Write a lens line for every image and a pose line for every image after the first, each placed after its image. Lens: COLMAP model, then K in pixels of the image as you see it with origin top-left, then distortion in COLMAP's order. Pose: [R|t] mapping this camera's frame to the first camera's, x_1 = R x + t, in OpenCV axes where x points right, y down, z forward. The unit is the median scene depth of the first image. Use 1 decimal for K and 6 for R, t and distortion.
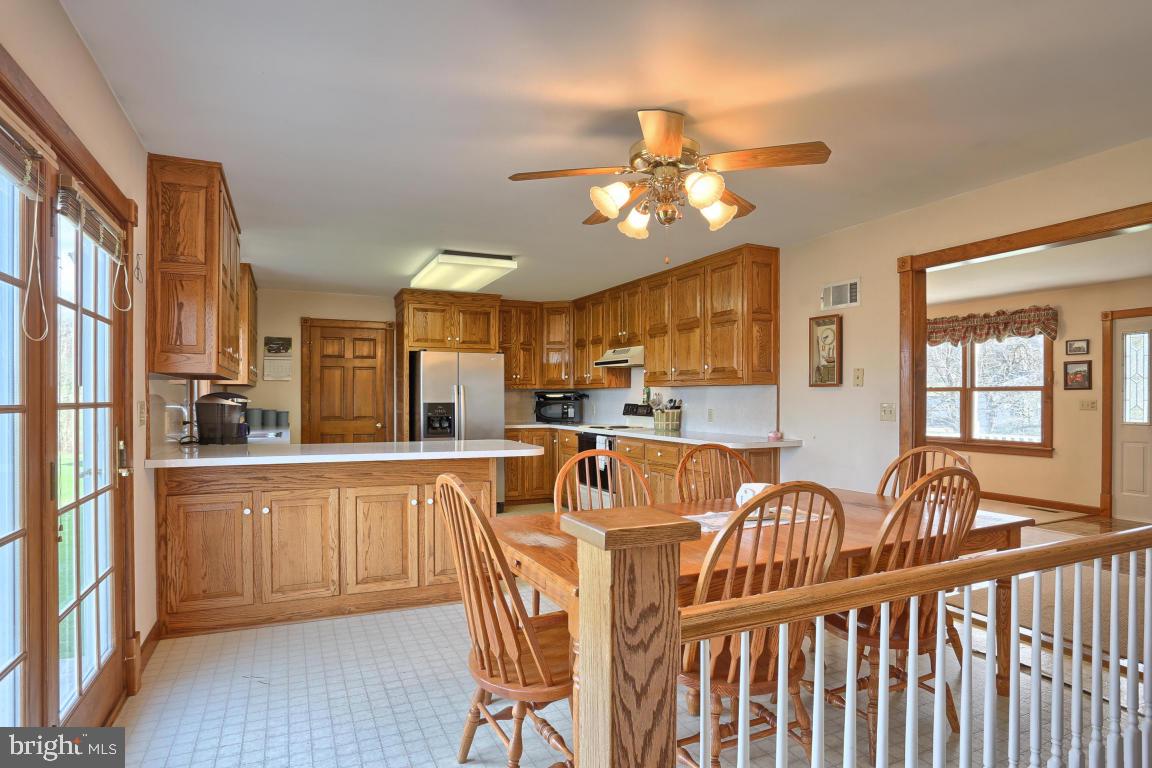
lens RADIAL K [[618.0, 0, 557.7], [0, 618.0, 399.4], [0, 0, 1]] dist [-0.051893, 0.010662]
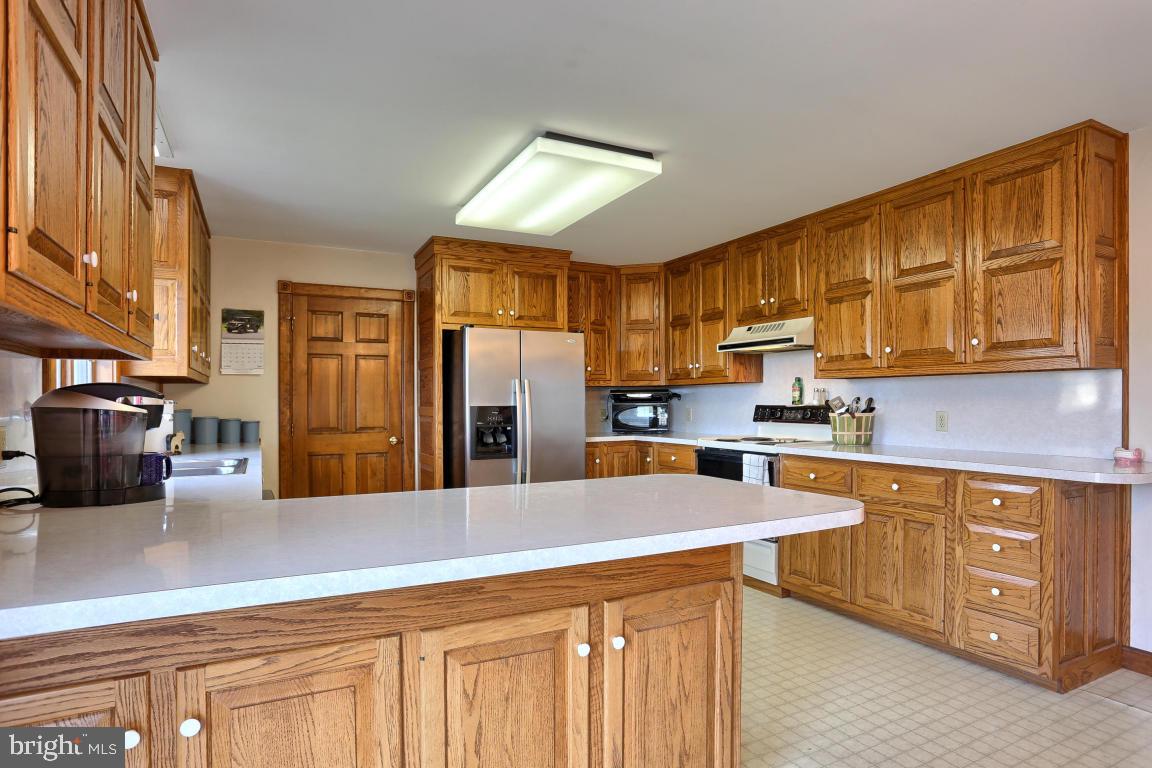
lens RADIAL K [[618.0, 0, 570.6], [0, 618.0, 398.5], [0, 0, 1]] dist [-0.051893, 0.010662]
pose [[0.998342, -0.007639, 0.057045, -0.146509], [0.008143, 0.999930, -0.008608, 0.003676], [-0.056975, 0.009059, 0.998334, 0.334795]]
